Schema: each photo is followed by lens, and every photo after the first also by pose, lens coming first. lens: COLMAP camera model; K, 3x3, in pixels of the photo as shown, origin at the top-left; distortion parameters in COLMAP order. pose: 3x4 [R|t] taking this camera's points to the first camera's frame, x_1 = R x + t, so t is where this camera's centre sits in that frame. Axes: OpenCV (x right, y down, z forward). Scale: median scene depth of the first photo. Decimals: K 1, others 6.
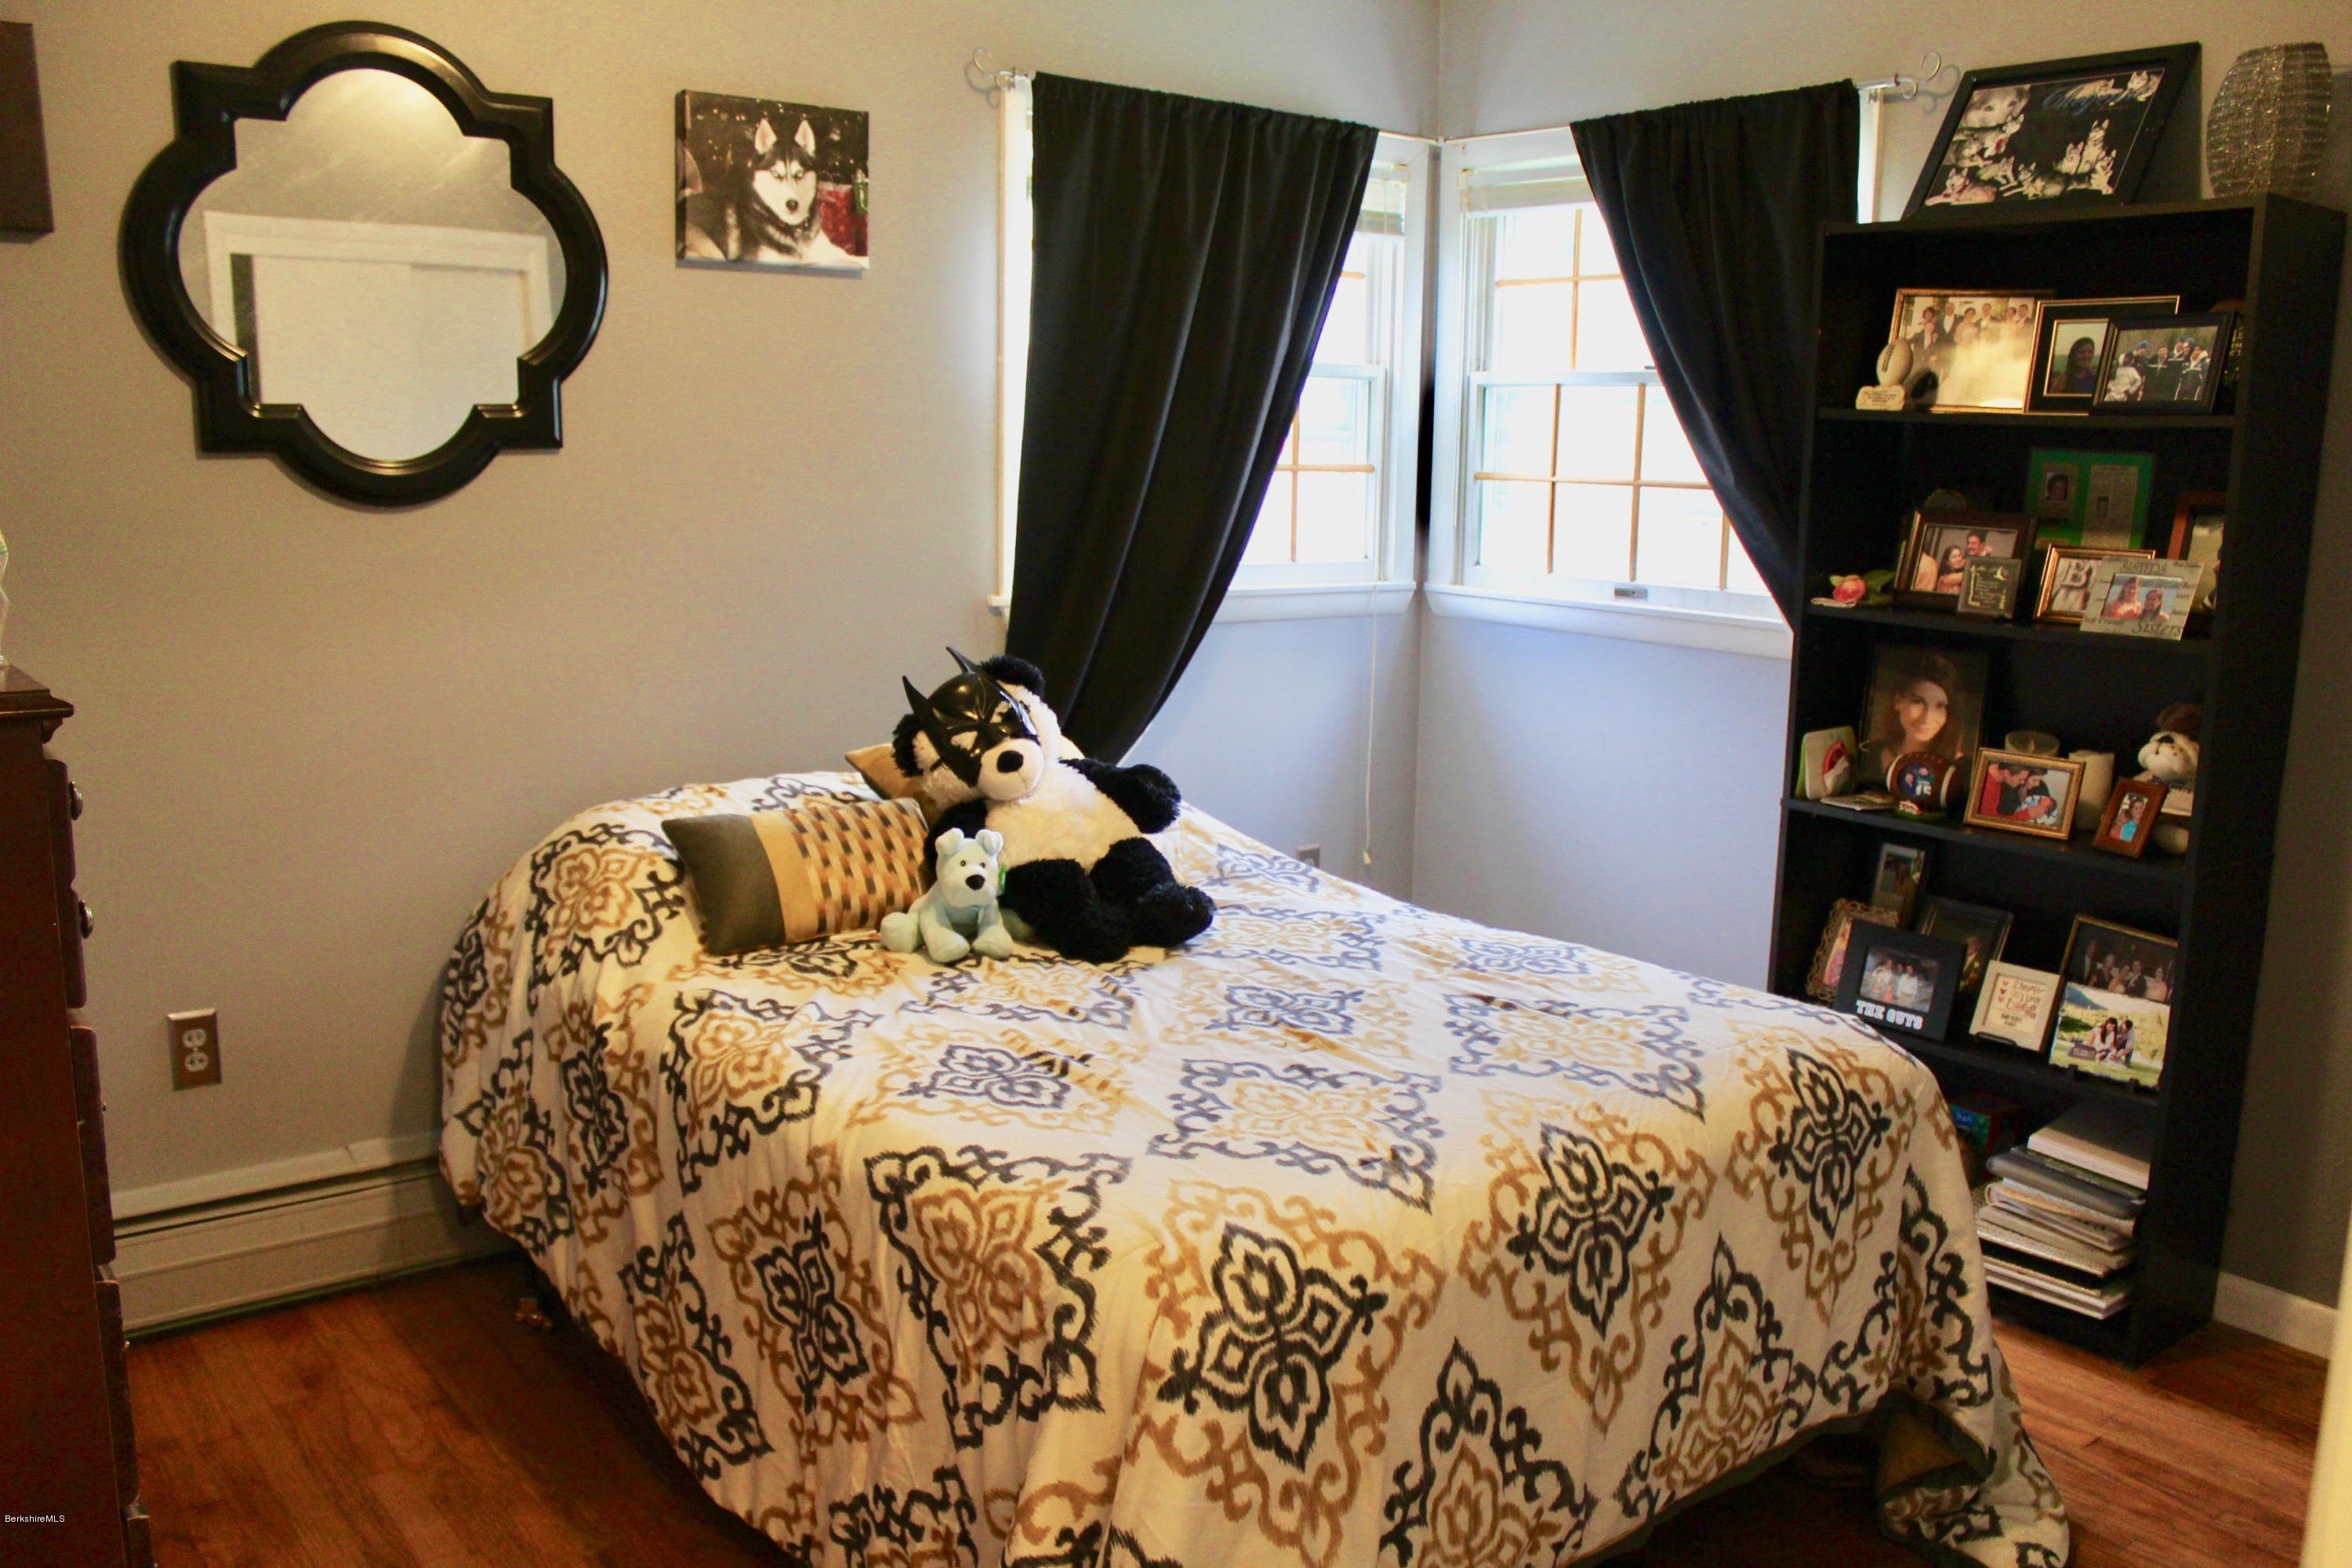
lens RADIAL K [[1988.3, 0, 1184.5], [0, 1988.3, 795.6], [0, 0, 1]] dist [-0.160495, 0.144829]
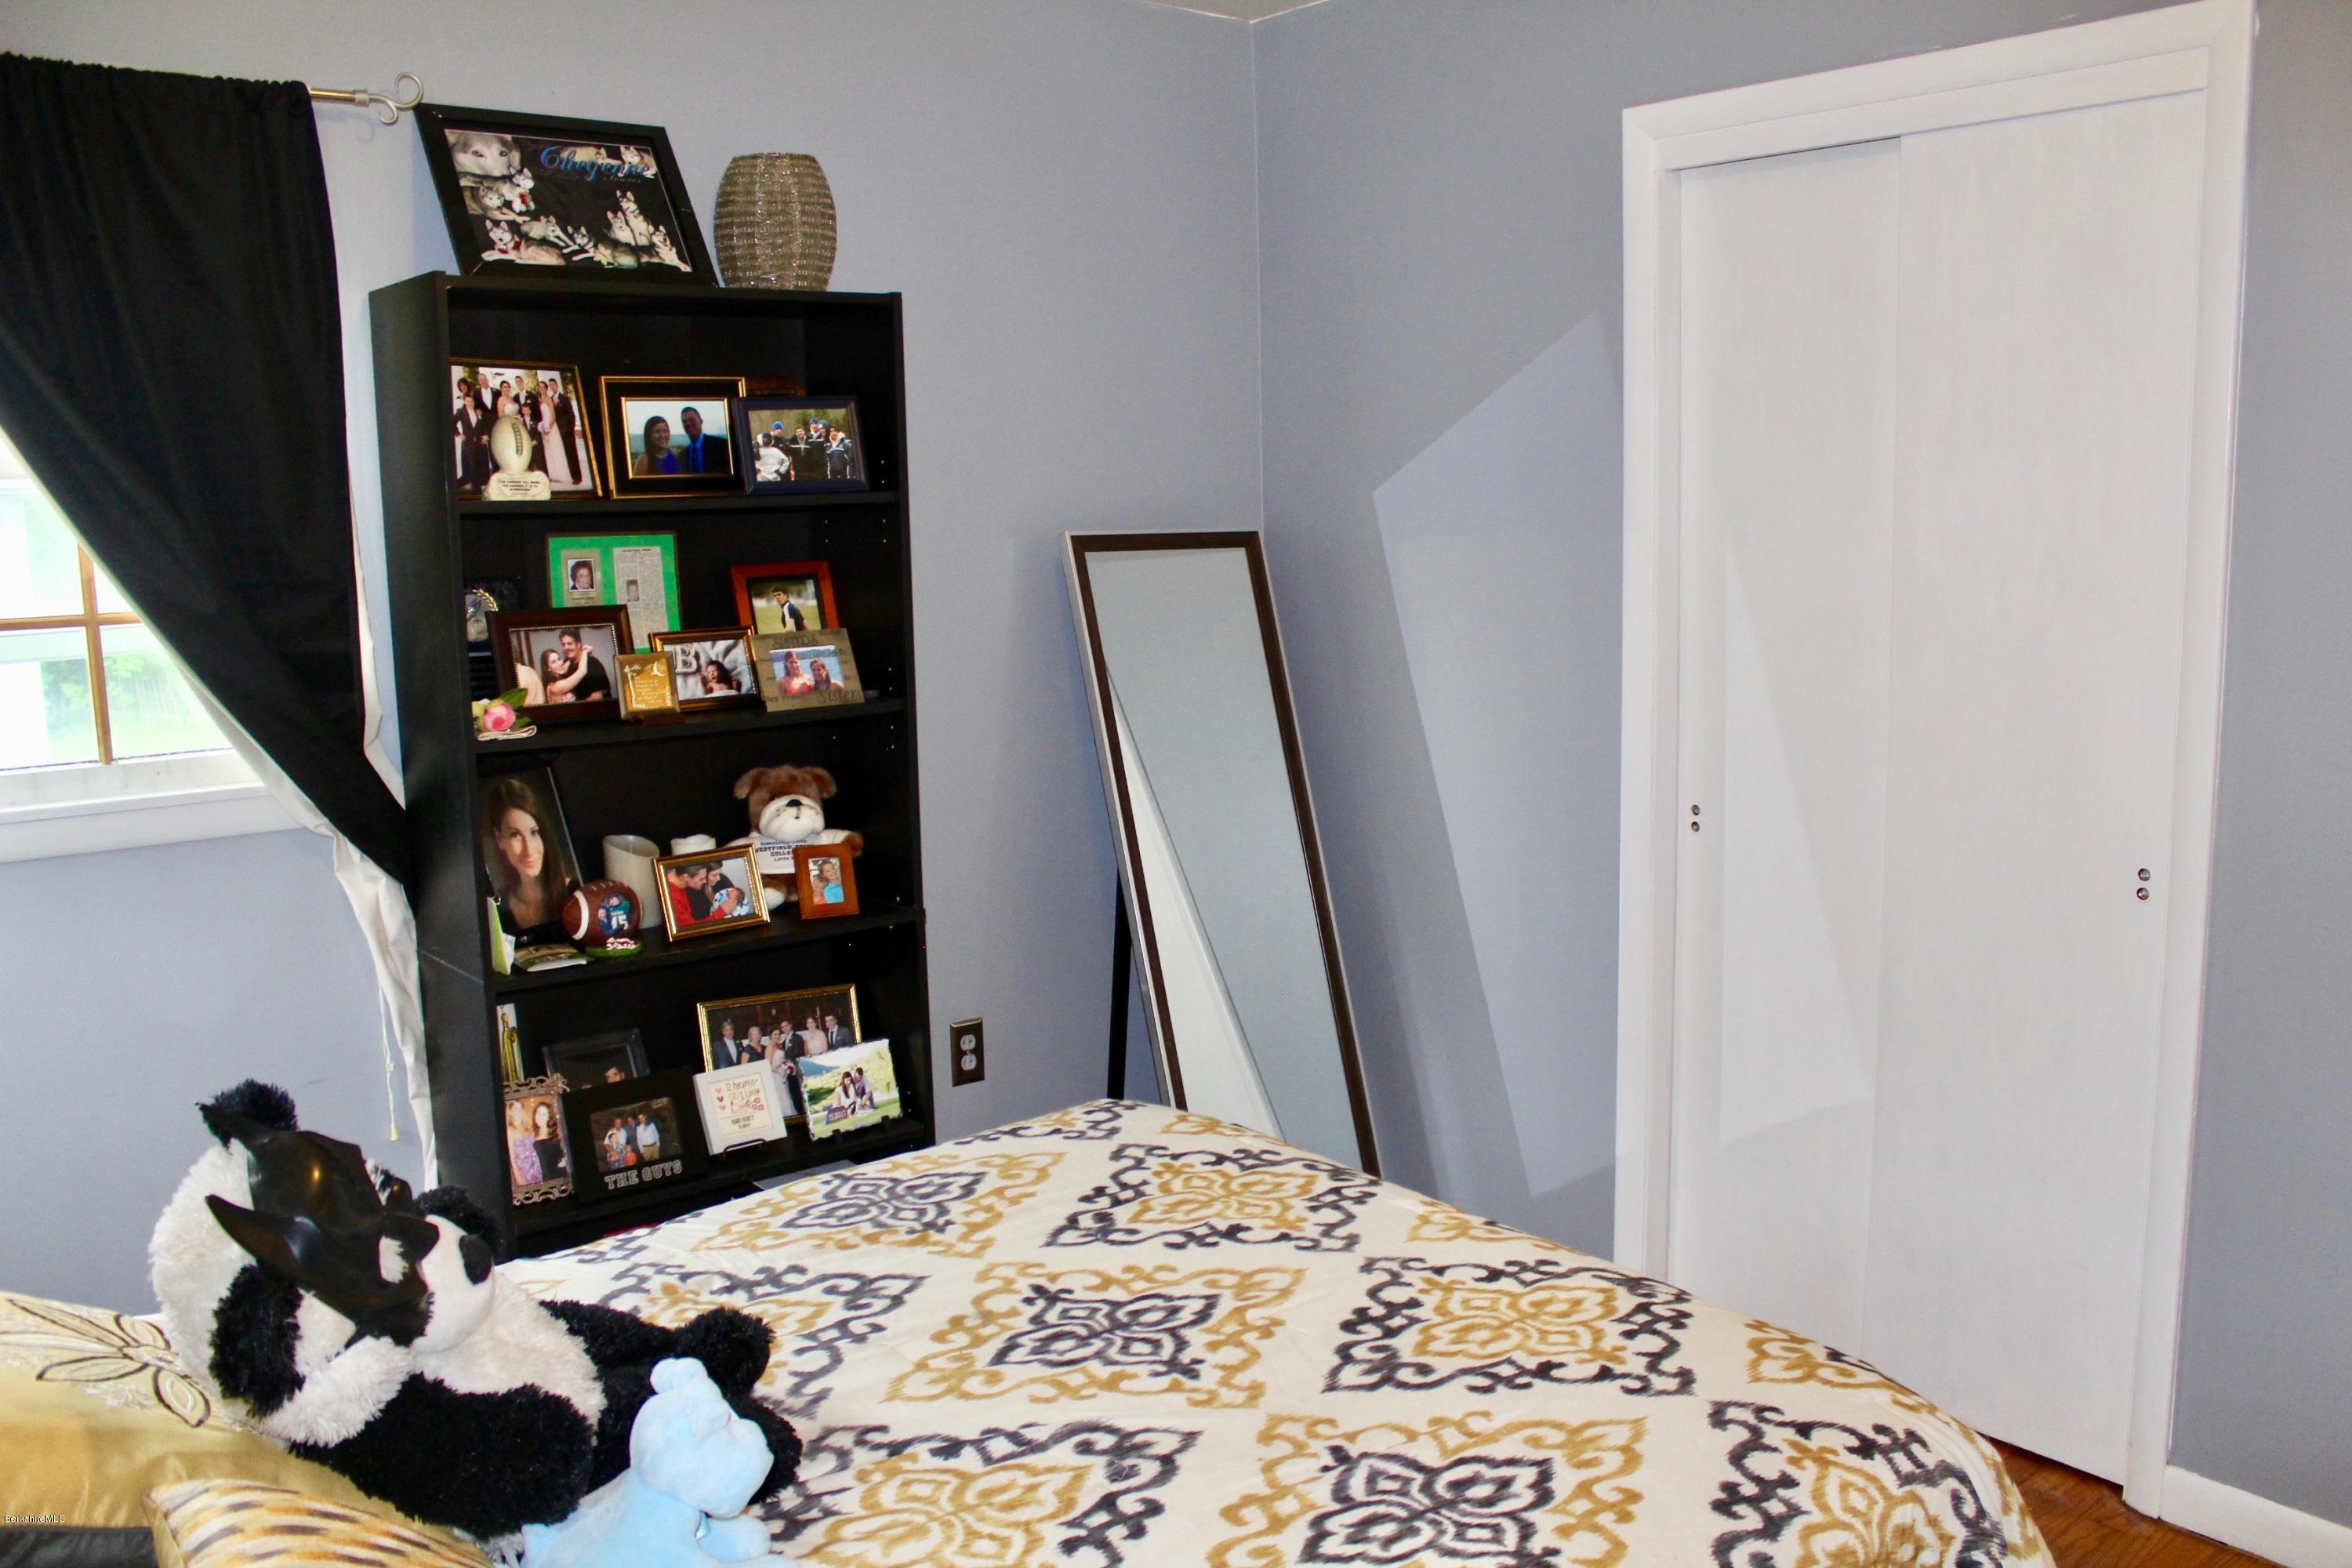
lens RADIAL K [[1988.3, 0, 1184.5], [0, 1988.3, 795.6], [0, 0, 1]] dist [-0.160495, 0.144829]
pose [[-0.032135, -0.169489, 0.985008, -0.545571], [0.195098, 0.965496, 0.172496, -0.176295], [-0.980257, 0.197716, 0.002040, 0.793821]]
